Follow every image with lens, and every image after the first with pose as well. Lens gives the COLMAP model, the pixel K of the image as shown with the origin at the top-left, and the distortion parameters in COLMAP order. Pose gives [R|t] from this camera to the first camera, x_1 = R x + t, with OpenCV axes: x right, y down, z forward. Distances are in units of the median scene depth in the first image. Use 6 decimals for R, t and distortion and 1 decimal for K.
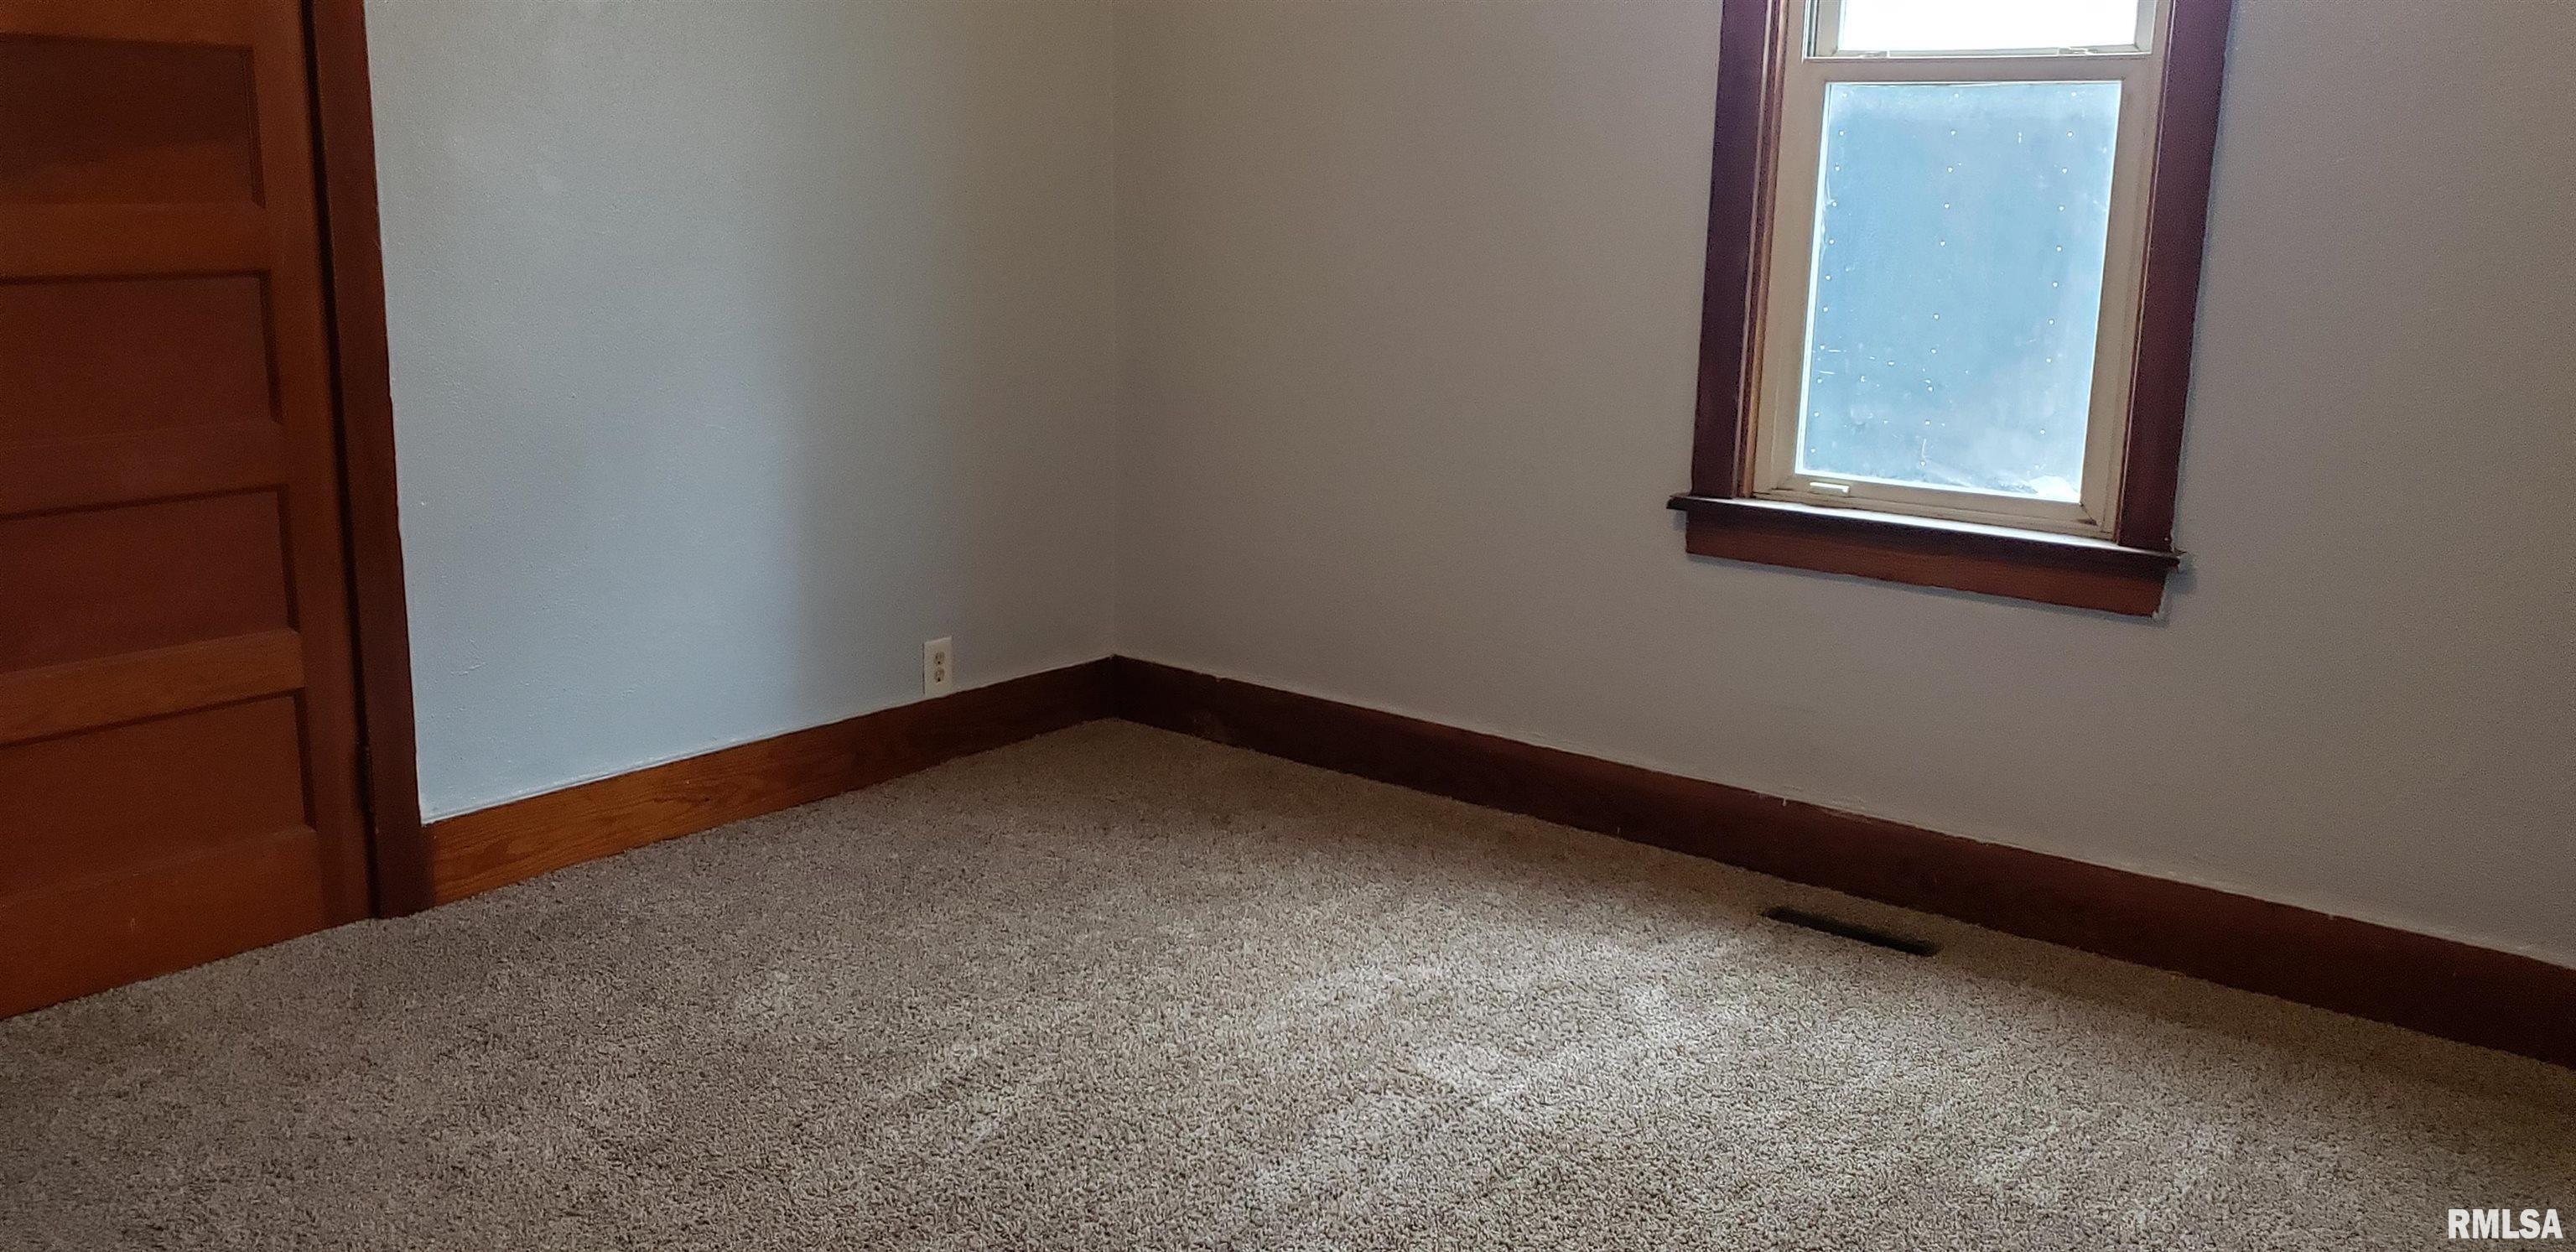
lens RADIAL K [[2143.5, 0, 1288.0], [0, 2143.5, 626.0], [0, 0, 1]] dist [0.142462, -0.277310]
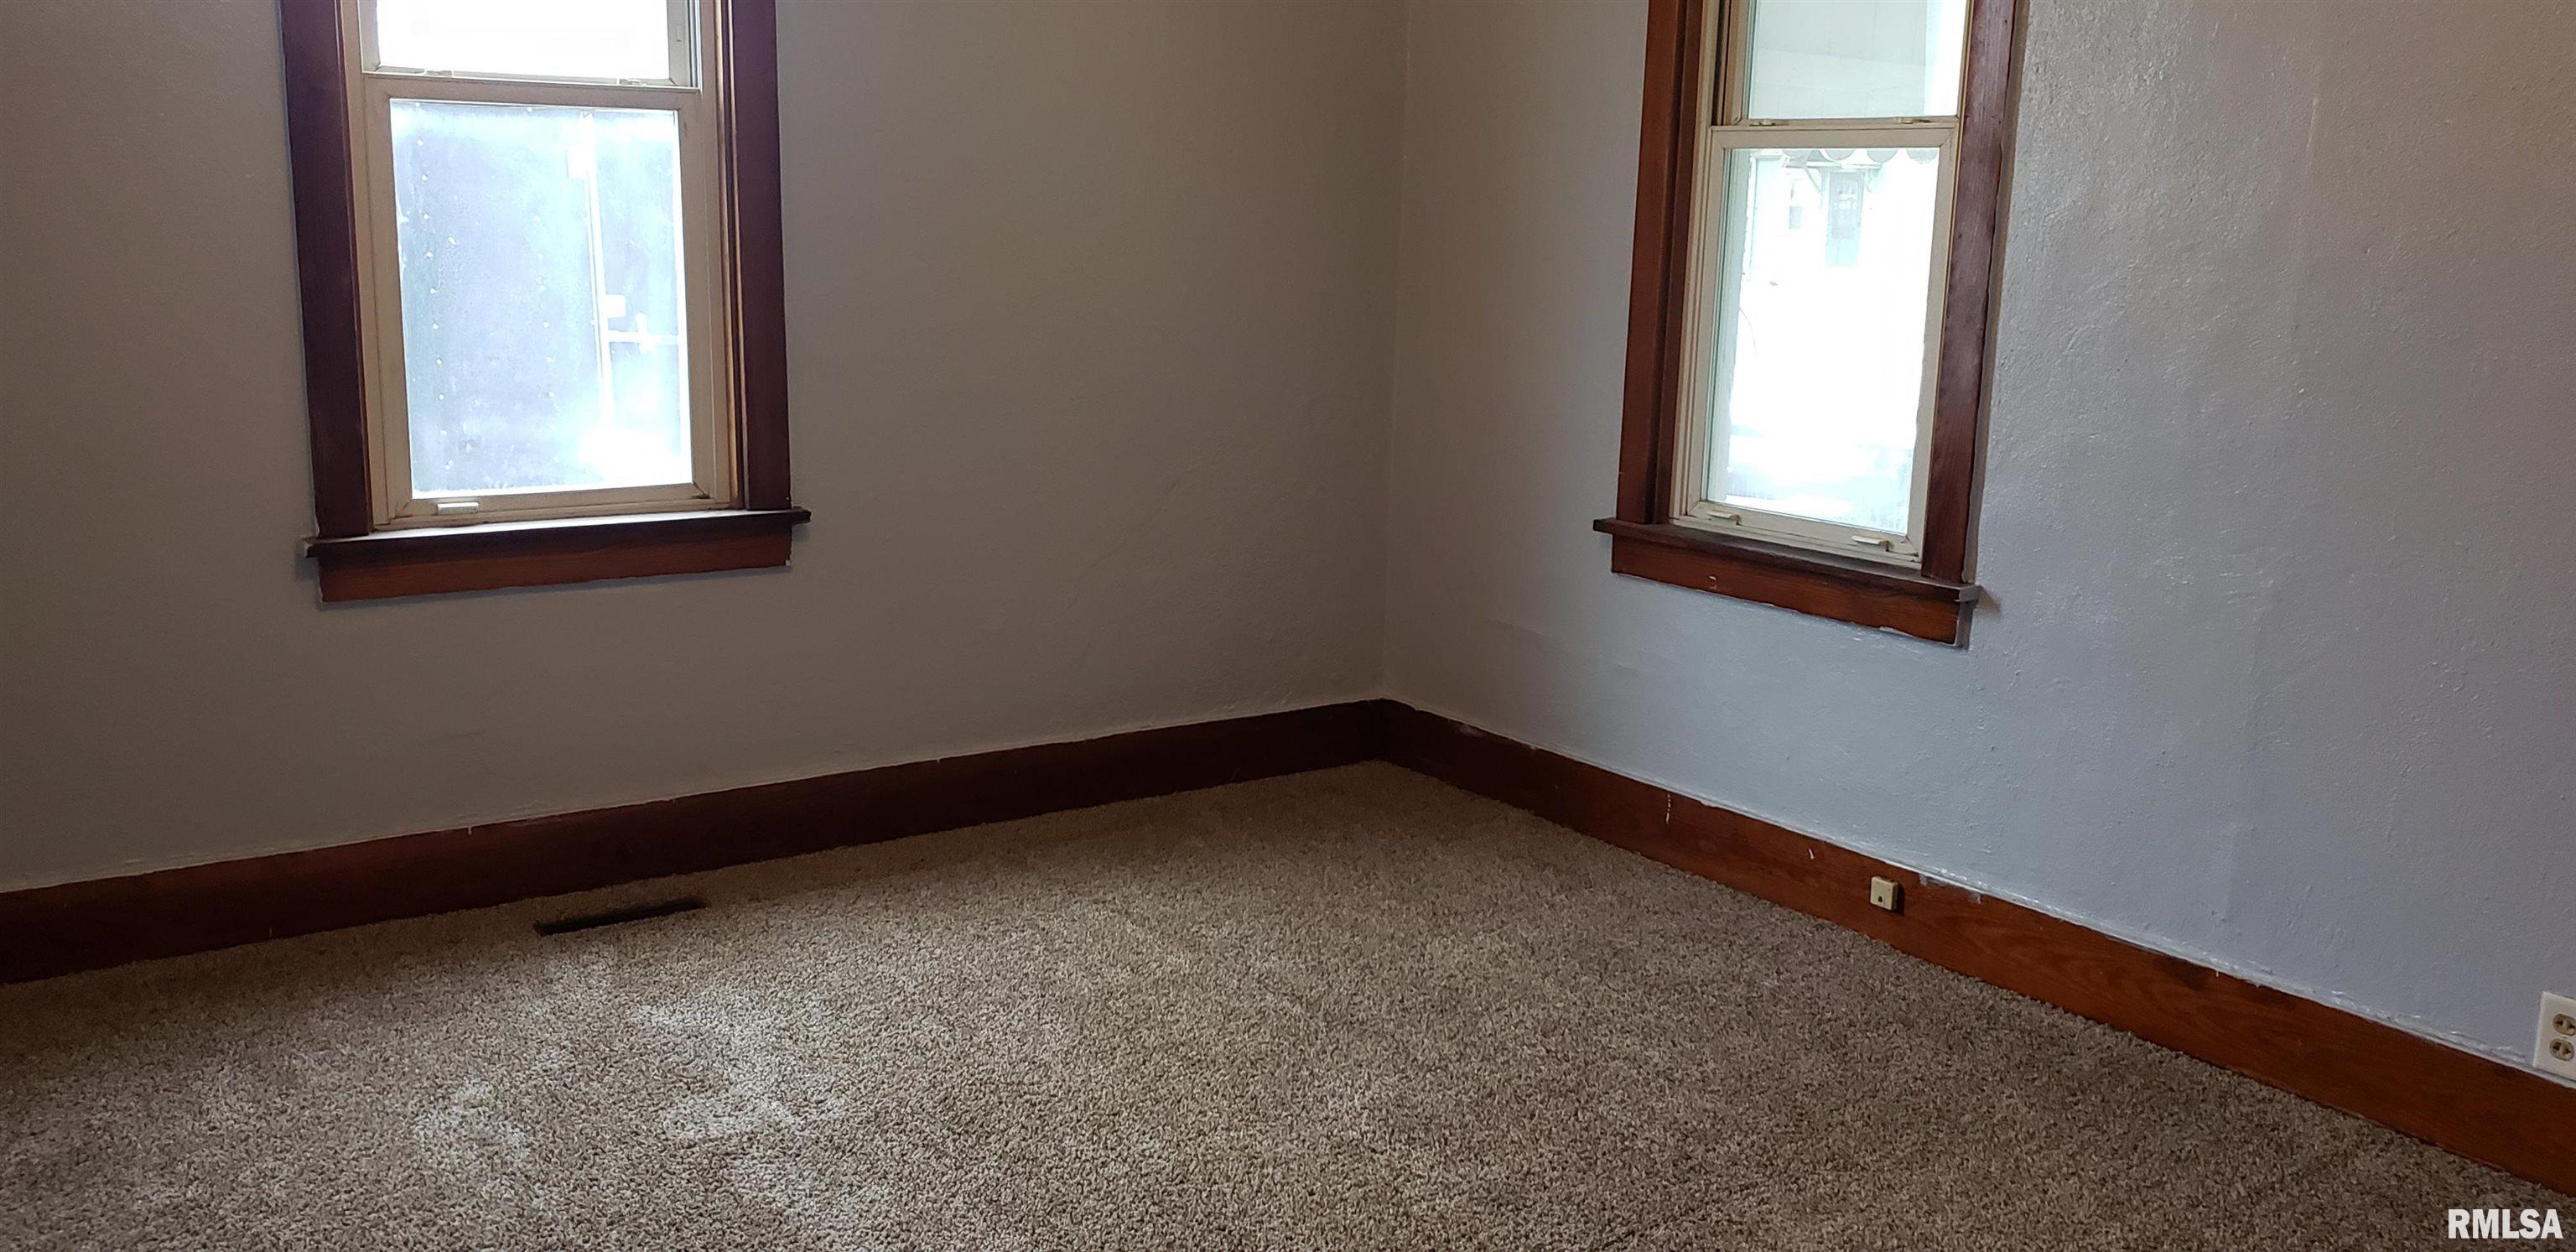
lens RADIAL K [[2143.5, 0, 1288.0], [0, 2143.5, 626.0], [0, 0, 1]] dist [0.142462, -0.277310]
pose [[0.311630, -0.207306, 0.927314, -0.582451], [0.190643, 0.969708, 0.152716, -0.093659], [-0.930883, 0.129195, 0.341711, 0.321745]]
